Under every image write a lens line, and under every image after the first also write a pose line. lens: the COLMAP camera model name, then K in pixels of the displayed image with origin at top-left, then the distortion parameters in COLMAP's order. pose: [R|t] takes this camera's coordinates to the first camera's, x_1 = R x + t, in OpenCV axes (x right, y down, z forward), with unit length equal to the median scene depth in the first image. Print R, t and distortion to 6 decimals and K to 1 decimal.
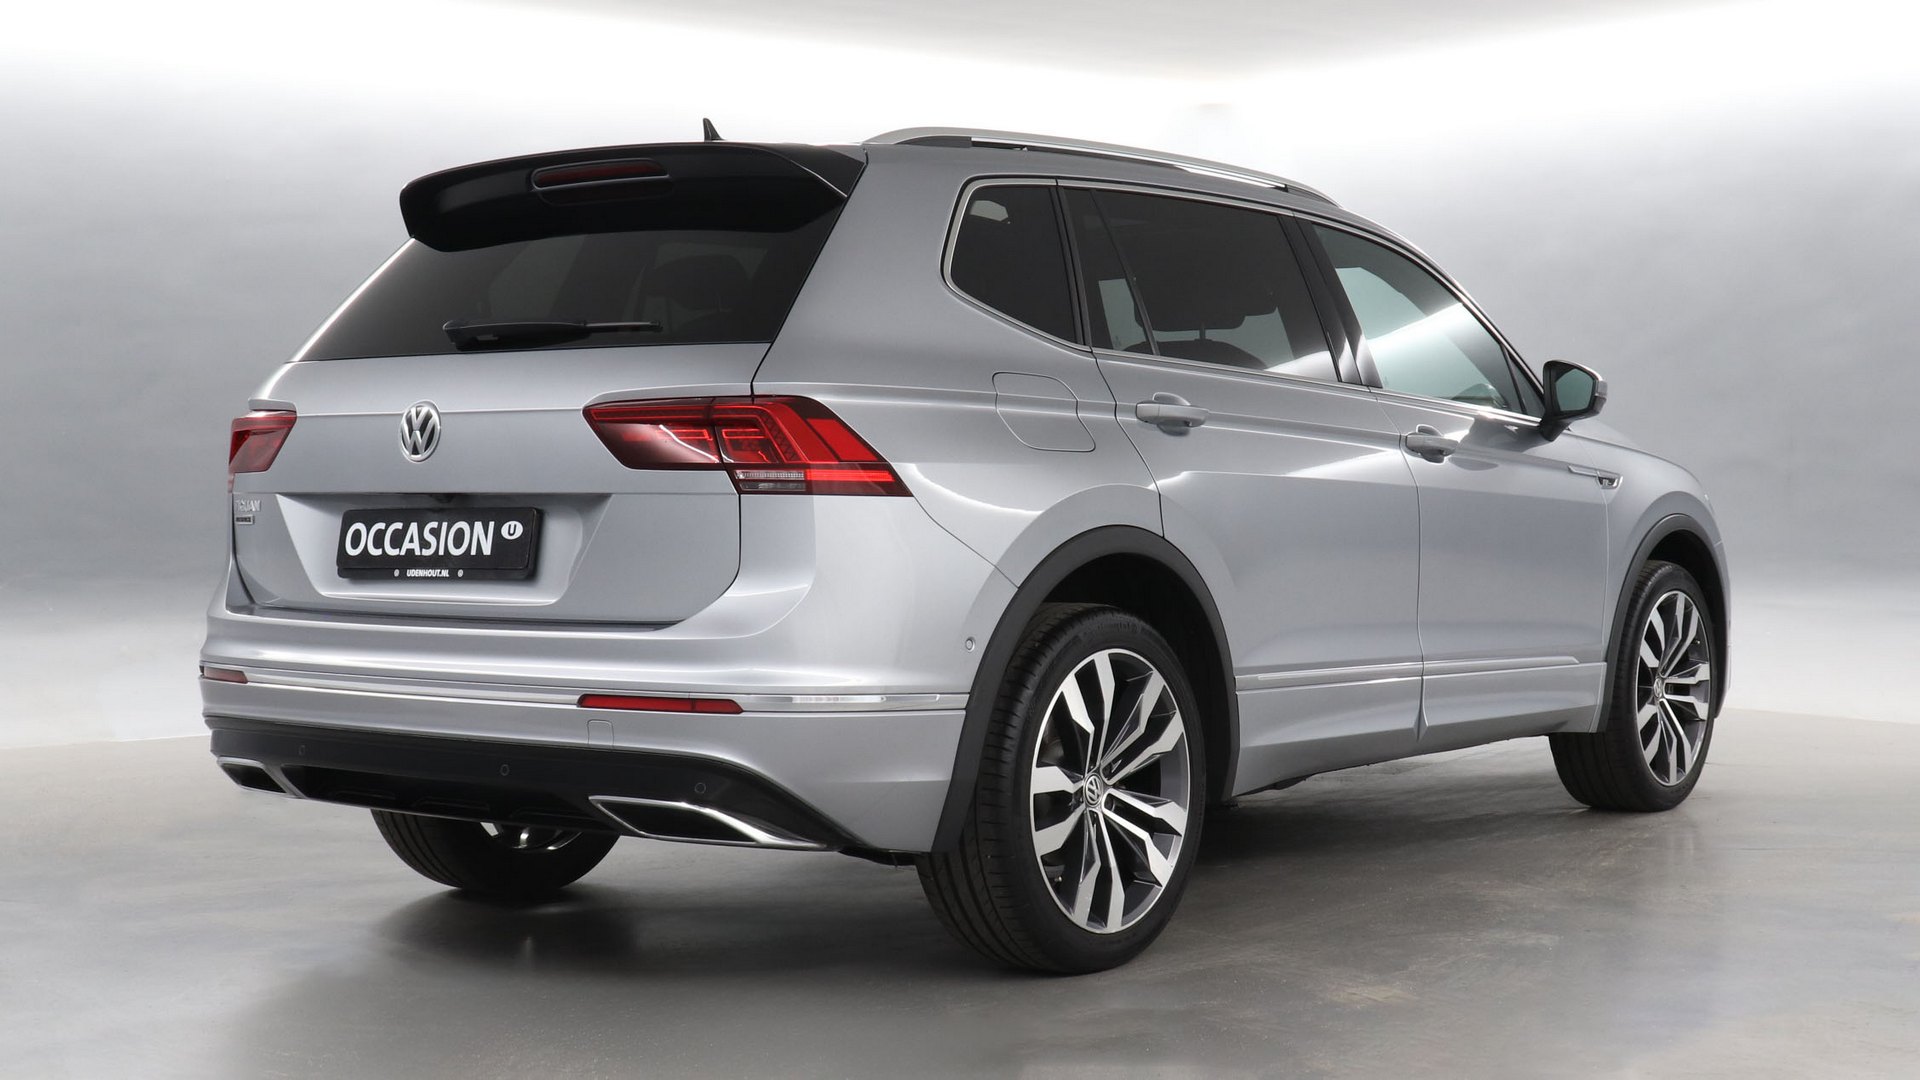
lens RADIAL K [[2971.3, 0, 953.3], [0, 2971.3, 533.5], [0, 0, 1]] dist [-0.169514, 0.000000]
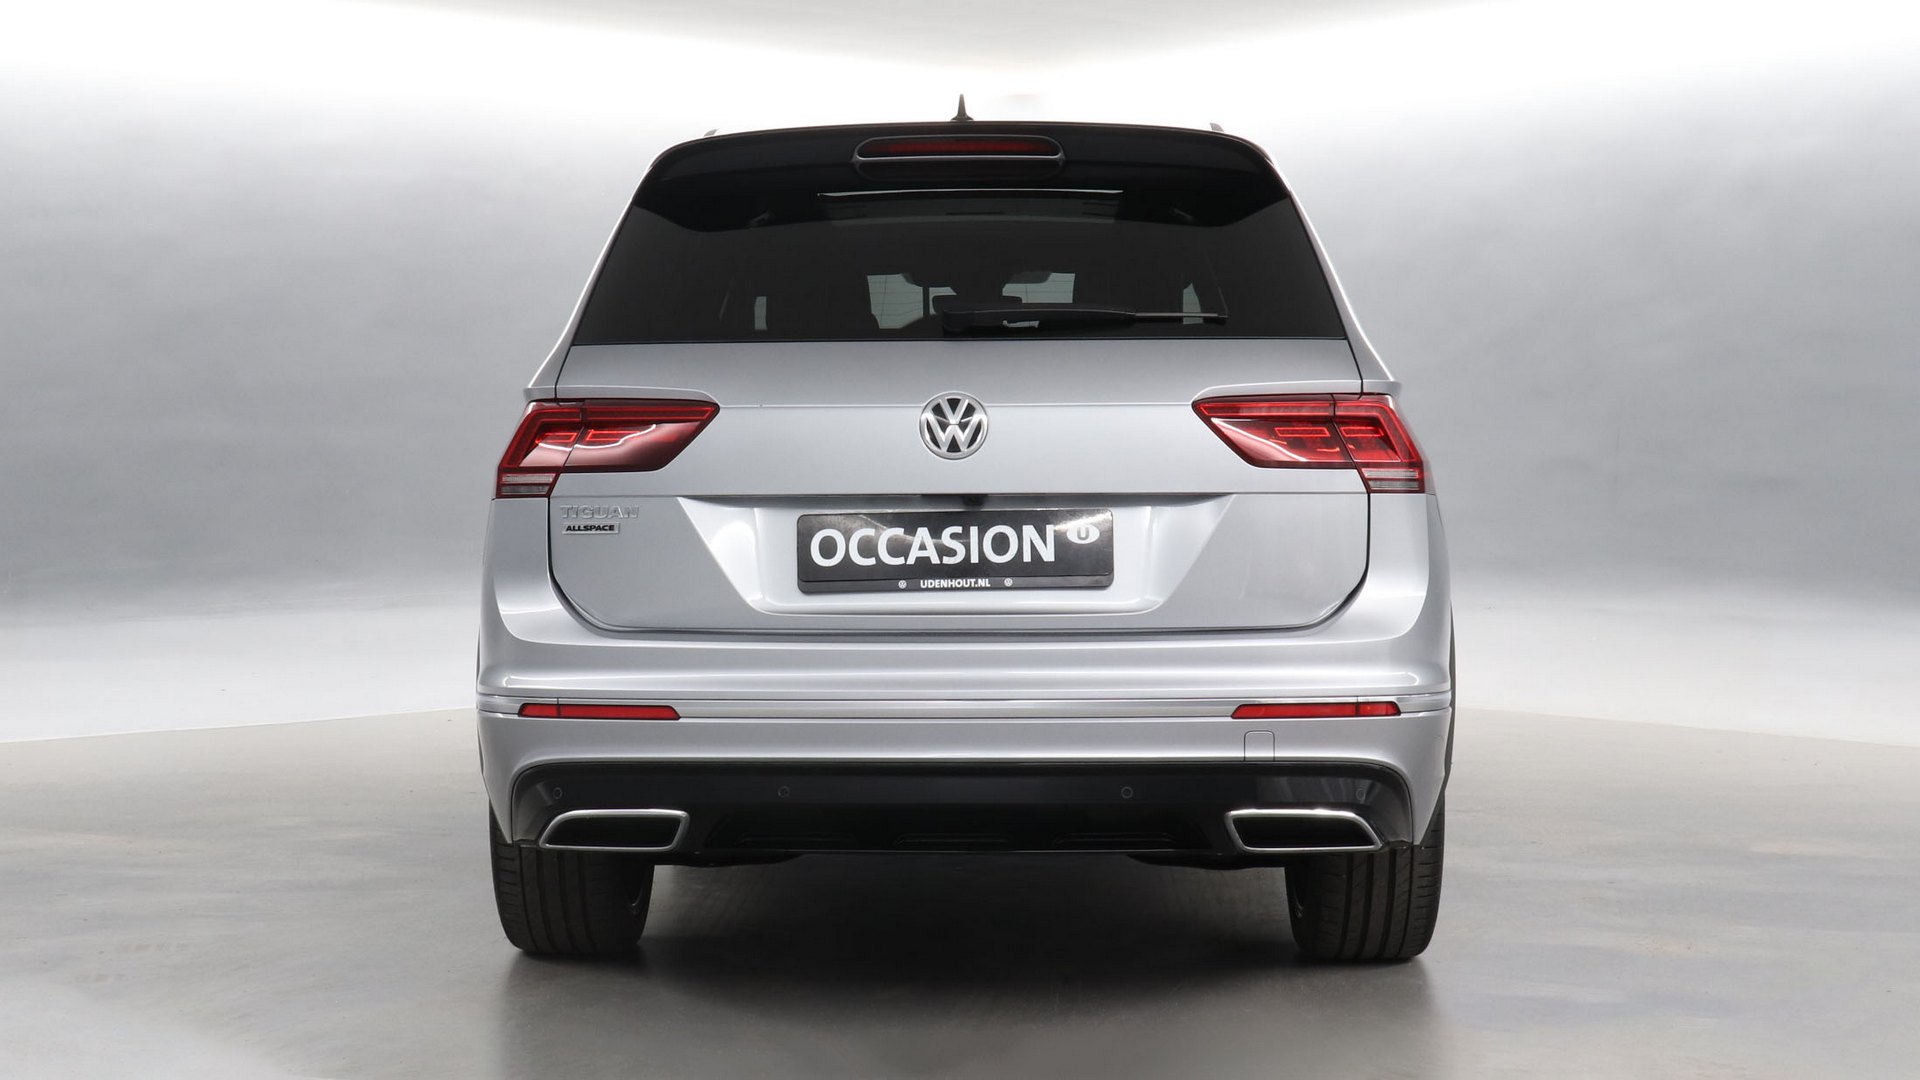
lens RADIAL K [[2690.0, 0, 961.4], [0, 2690.0, 536.6], [0, 0, 1]] dist [-0.022030, 0.000000]
pose [[0.805527, -0.022193, 0.592144, -0.659109], [0.014541, 0.999738, 0.017689, -0.015266], [-0.592381, -0.005639, 0.805638, 0.333324]]
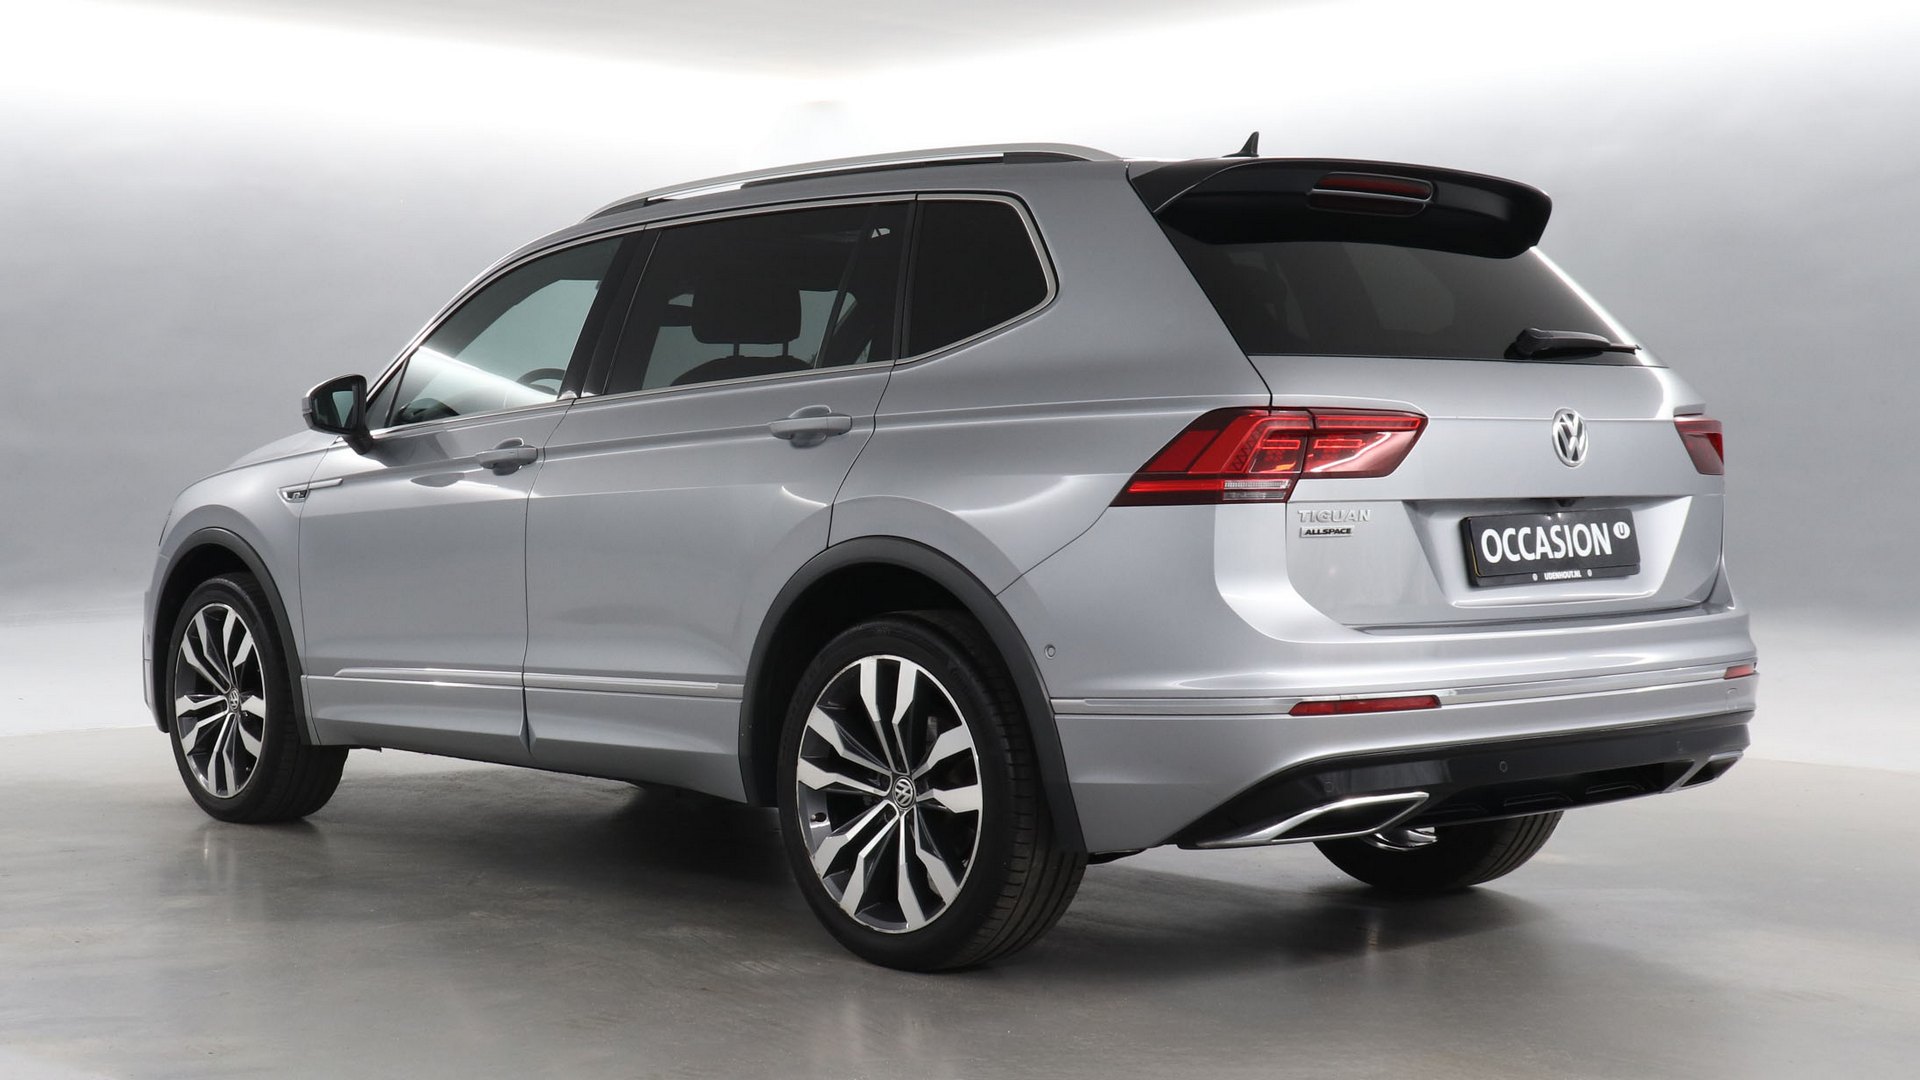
lens RADIAL K [[2971.3, 0, 950.3], [0, 2971.3, 546.9], [0, 0, 1]] dist [-0.169514, 0.000000]
pose [[0.160133, -0.020339, 0.986886, -1.222574], [0.027267, 0.999497, 0.016174, -0.018786], [-0.986719, 0.024319, 0.160607, 1.038589]]
